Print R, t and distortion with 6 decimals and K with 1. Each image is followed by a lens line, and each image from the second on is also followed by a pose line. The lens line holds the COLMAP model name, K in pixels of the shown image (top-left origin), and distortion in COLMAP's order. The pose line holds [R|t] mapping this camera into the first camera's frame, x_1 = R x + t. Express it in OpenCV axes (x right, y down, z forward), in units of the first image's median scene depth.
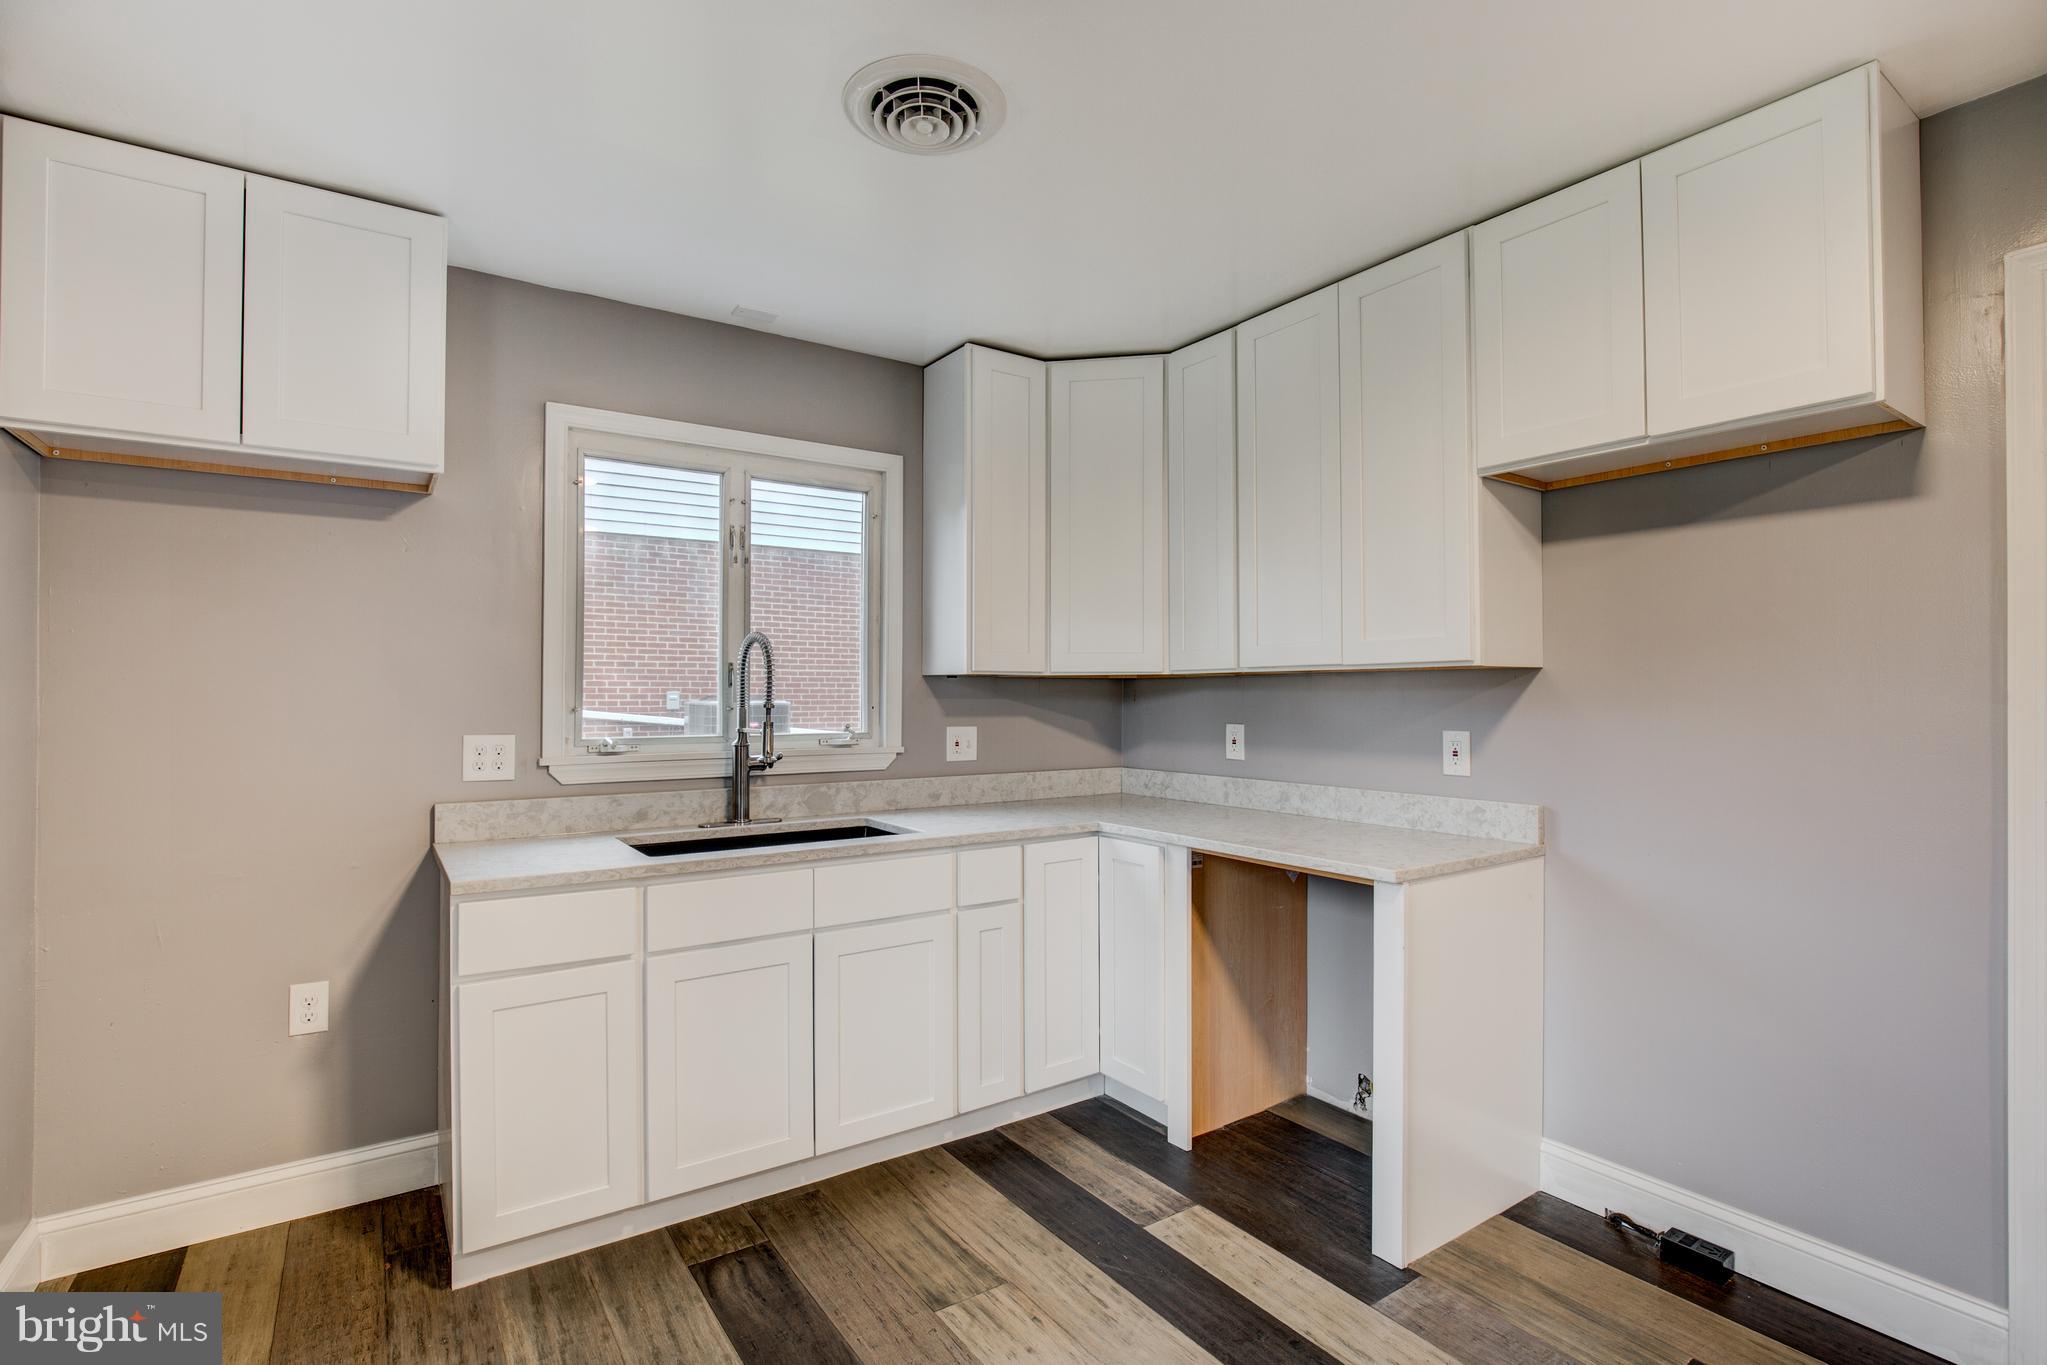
lens RADIAL K [[968.2, 0, 1021.1], [0, 968.2, 691.2], [0, 0, 1]] dist [-0.012932, 0.000246]
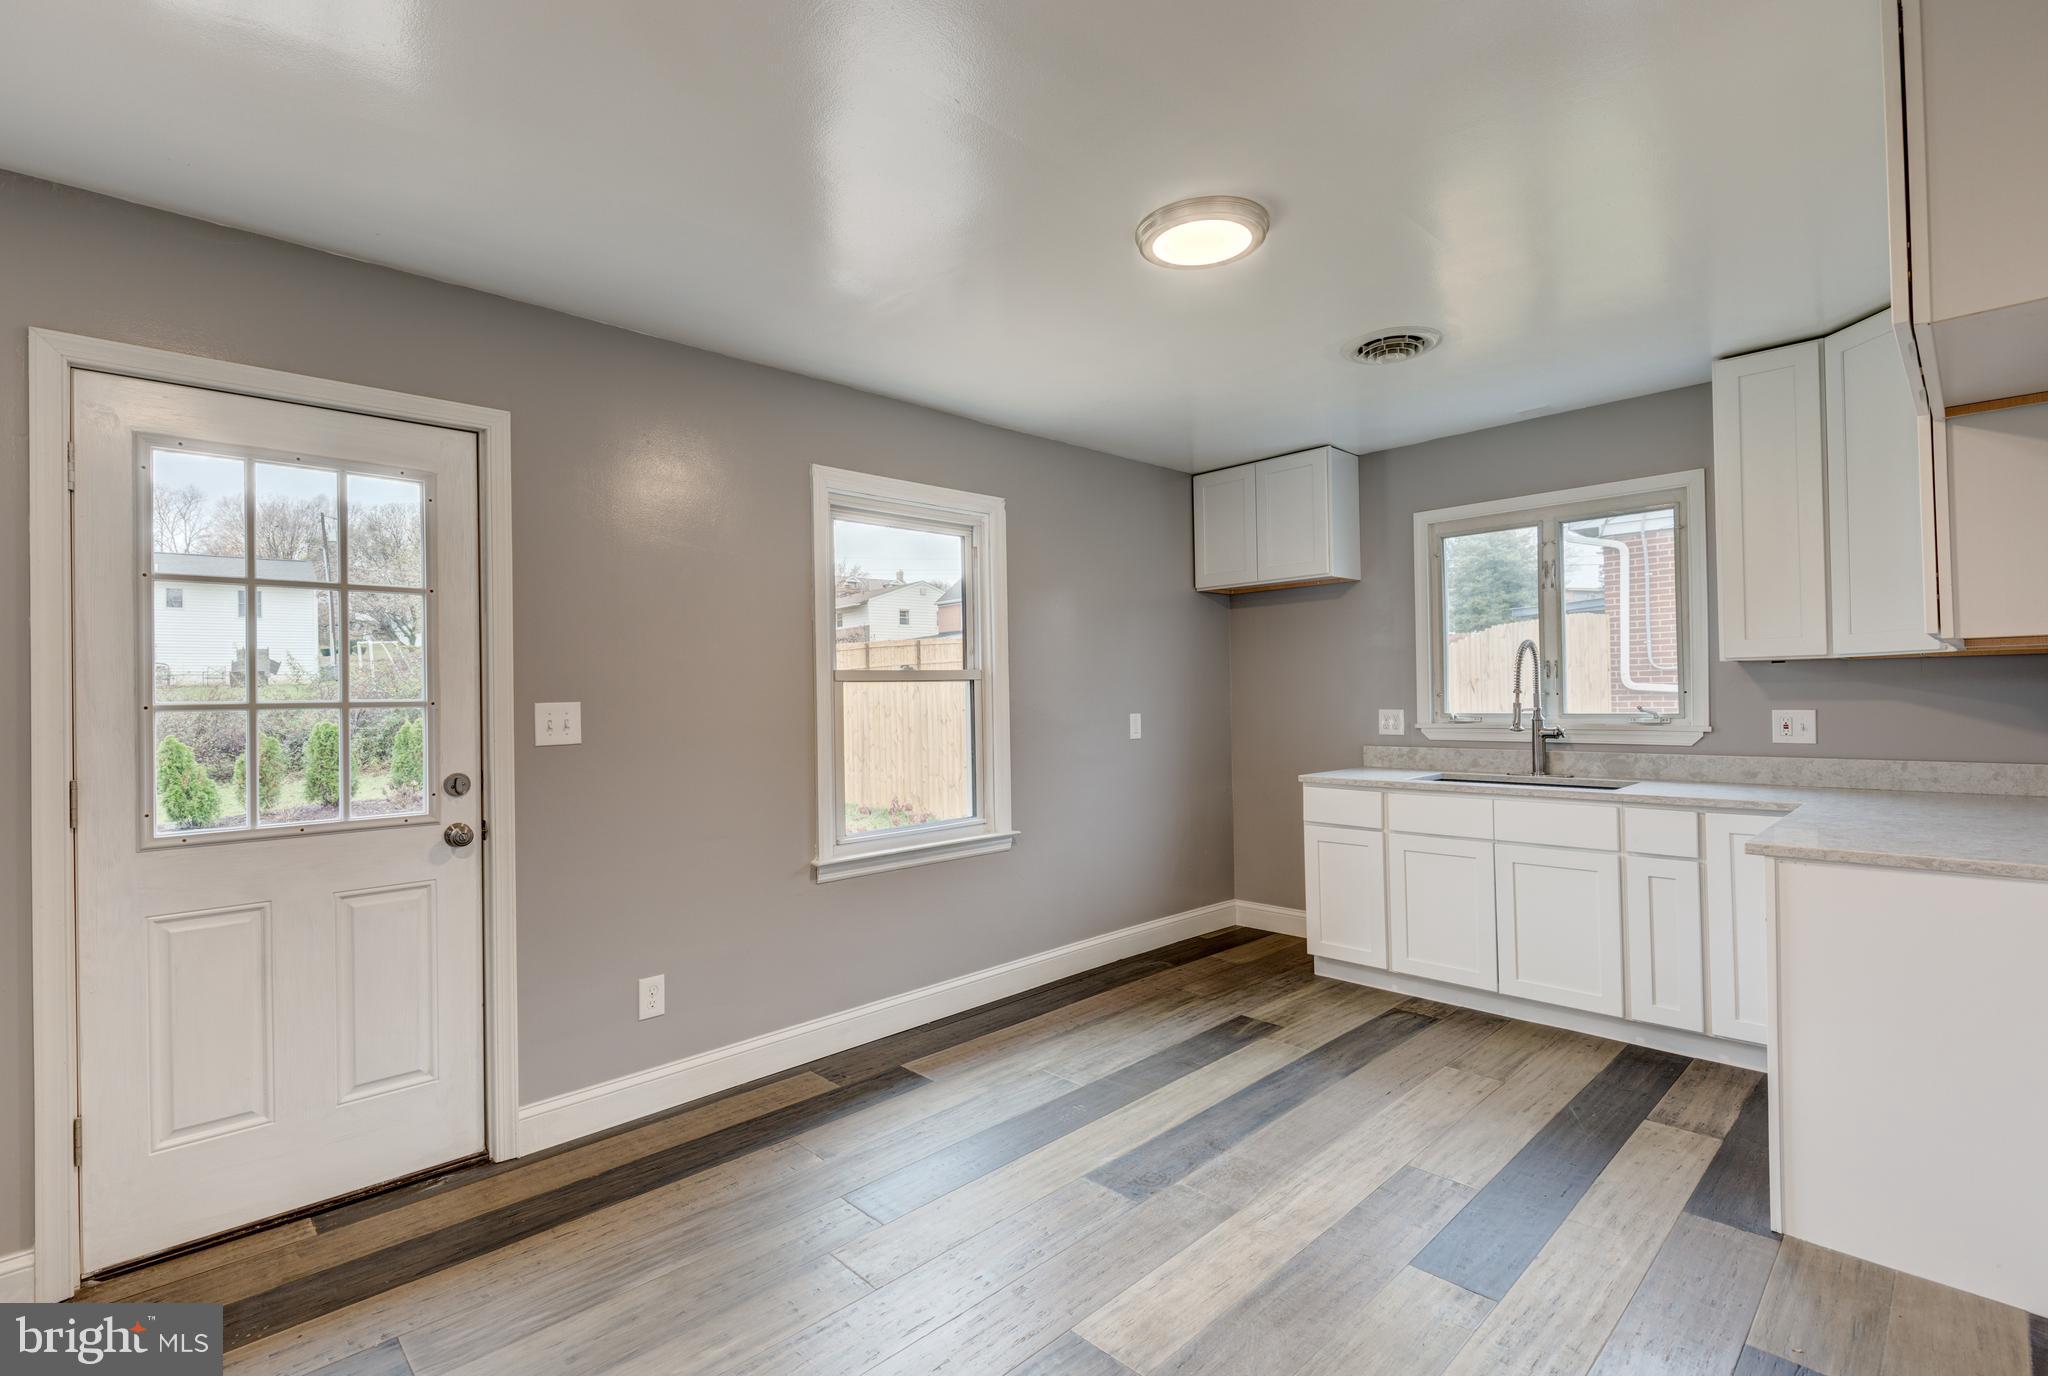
lens RADIAL K [[927.3, 0, 1006.4], [0, 927.3, 699.0], [0, 0, 1]] dist [0.022572, -0.003306]
pose [[0.153006, -0.002529, -0.988222, 0.927583], [0.017572, 0.999846, 0.000162, 0.012136], [0.988069, -0.017390, 0.153027, 0.030729]]
